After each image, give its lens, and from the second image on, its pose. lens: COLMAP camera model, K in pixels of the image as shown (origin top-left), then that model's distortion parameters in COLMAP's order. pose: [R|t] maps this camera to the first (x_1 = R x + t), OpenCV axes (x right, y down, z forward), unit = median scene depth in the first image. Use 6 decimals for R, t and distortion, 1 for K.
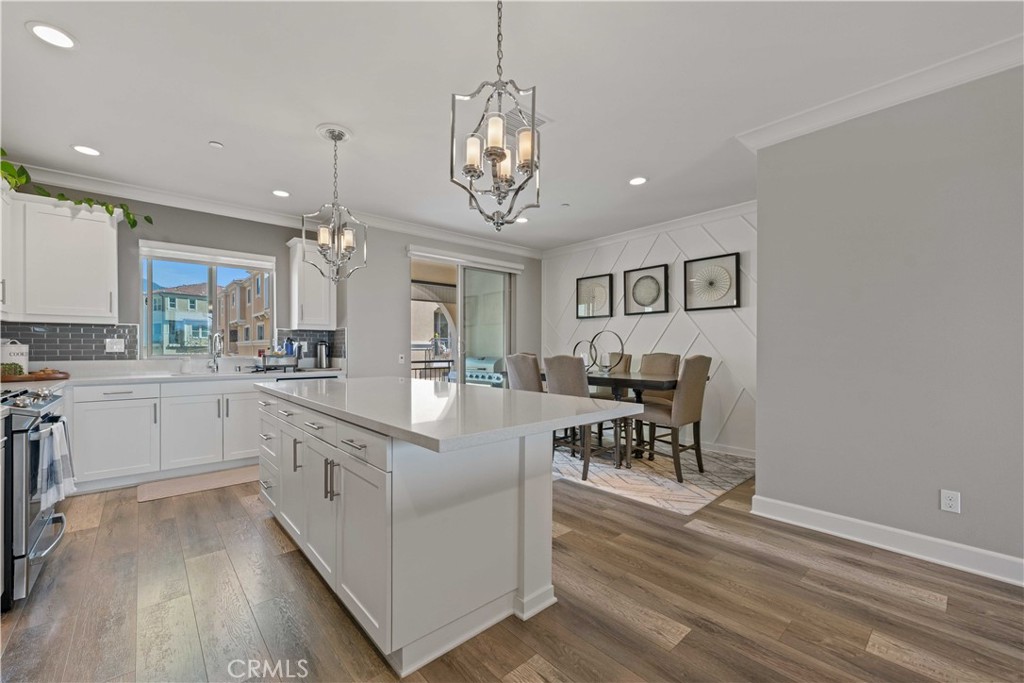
lens RADIAL K [[415.1, 0, 497.1], [0, 415.1, 347.6], [0, 0, 1]] dist [0.001606, -0.001166]
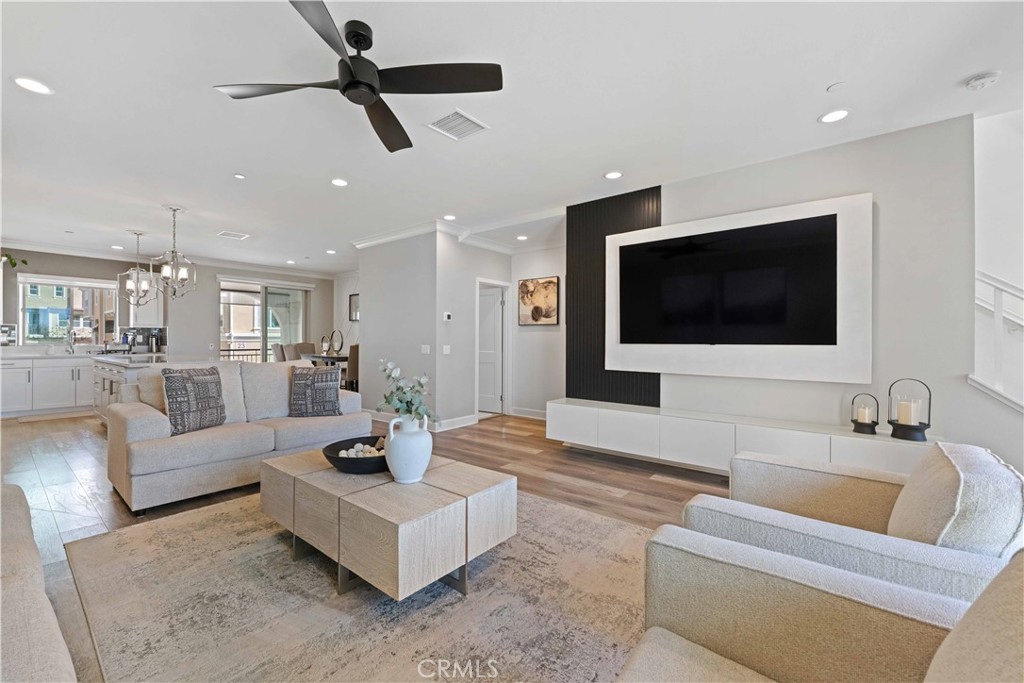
lens RADIAL K [[415.1, 0, 506.3], [0, 415.1, 339.0], [0, 0, 1]] dist [0.001606, -0.001166]
pose [[0.982258, 0.004368, 0.187481, 0.623699], [-0.003868, 0.999988, -0.003031, -0.000513], [-0.187492, 0.002252, 0.982263, -0.830578]]
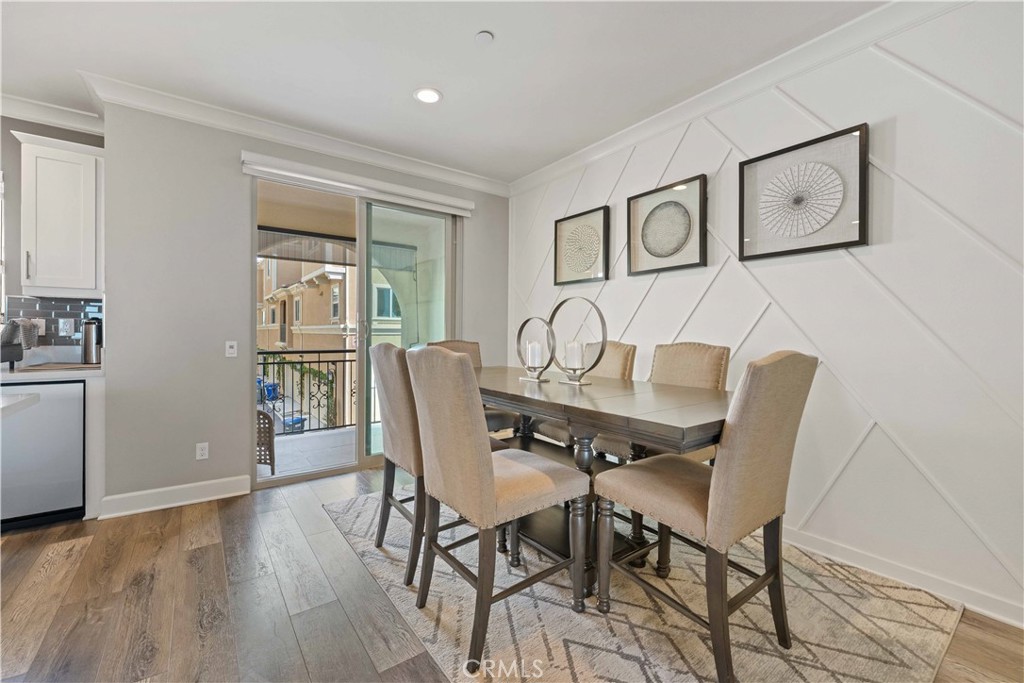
lens RADIAL K [[415.1, 0, 499.1], [0, 415.1, 338.4], [0, 0, 1]] dist [0.001606, -0.001166]
pose [[0.996834, 0.007548, -0.079148, 0.206343], [-0.006576, 0.999900, 0.012528, 0.003558], [0.079235, -0.011967, 0.996784, 0.484816]]
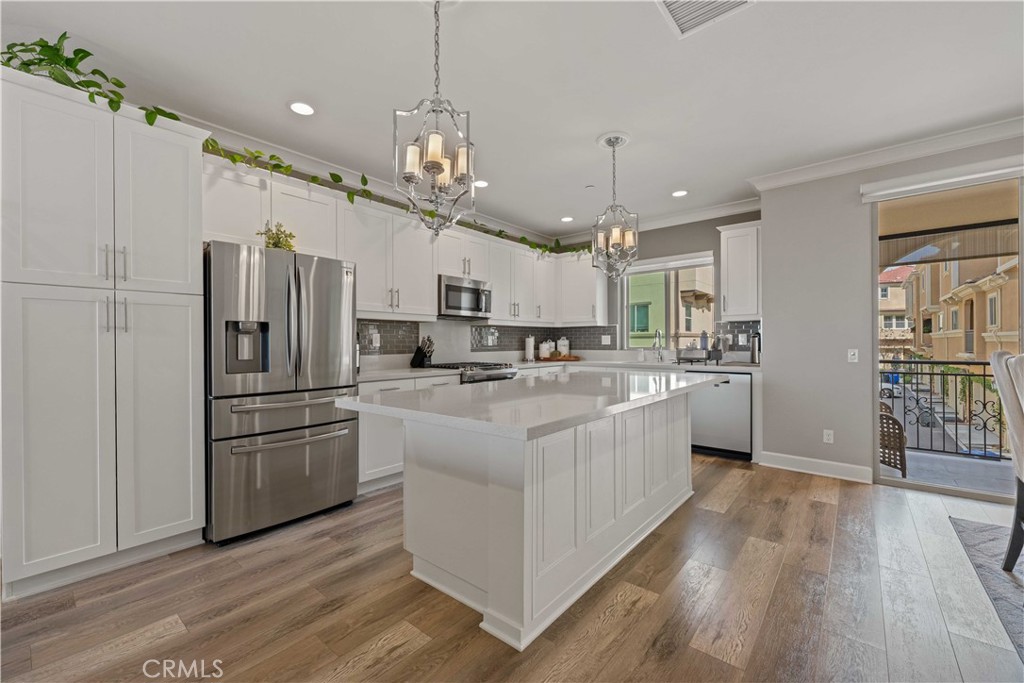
lens RADIAL K [[415.1, 0, 505.7], [0, 415.1, 341.6], [0, 0, 1]] dist [0.001606, -0.001166]
pose [[0.157231, -0.005305, -0.987548, 0.388711], [0.007555, 0.999963, -0.004169, 0.003468], [0.987533, -0.006805, 0.157265, 0.349164]]
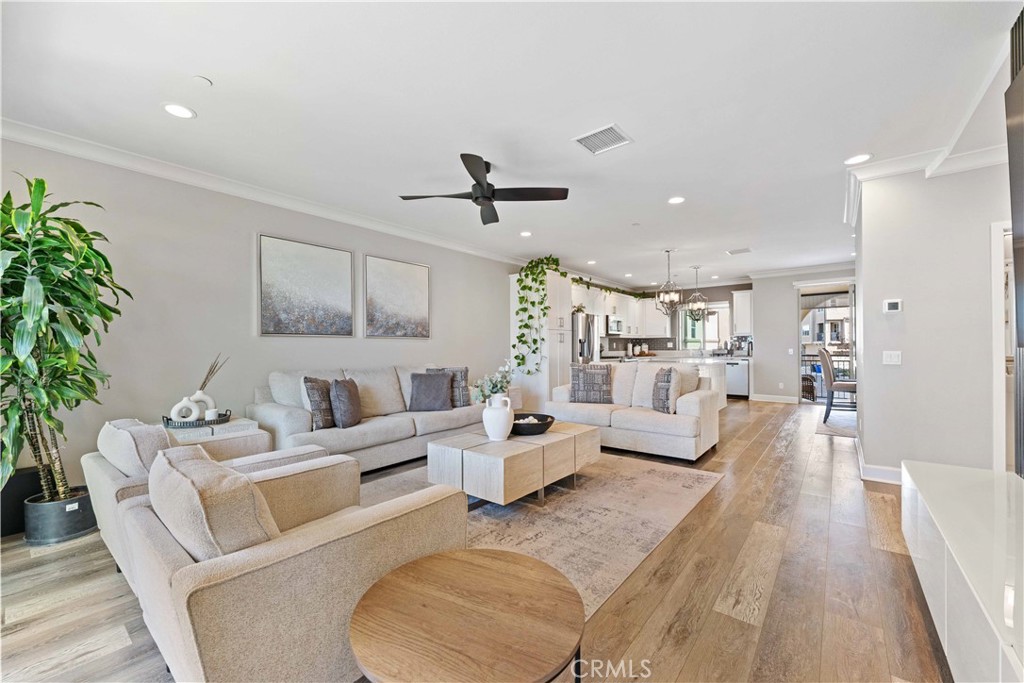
lens RADIAL K [[415.1, 0, 509.4], [0, 415.1, 345.4], [0, 0, 1]] dist [0.001606, -0.001166]
pose [[0.191784, -0.007437, -0.981409, 1.292772], [0.009821, 0.999936, -0.005659, 0.002212], [0.981388, -0.008553, 0.191845, -0.466398]]
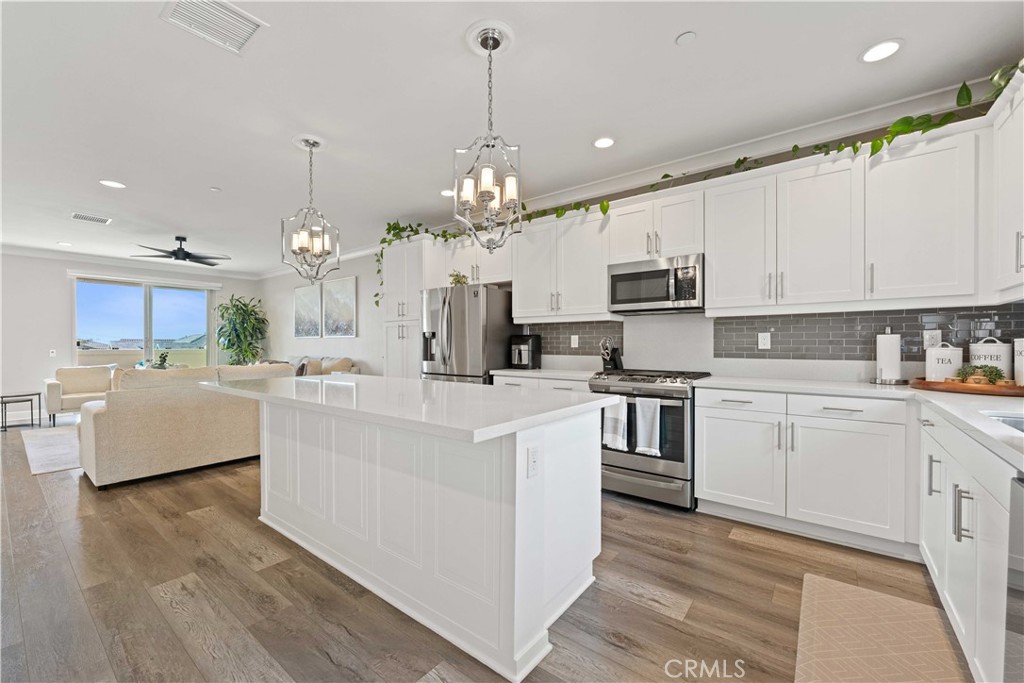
lens RADIAL K [[415.1, 0, 516.3], [0, 415.1, 350.8], [0, 0, 1]] dist [0.001606, -0.001166]
pose [[-0.979487, 0.007487, -0.201367, -0.185217], [0.003034, 0.999744, 0.022413, -0.004111], [0.201483, 0.021342, -0.979260, 1.068946]]
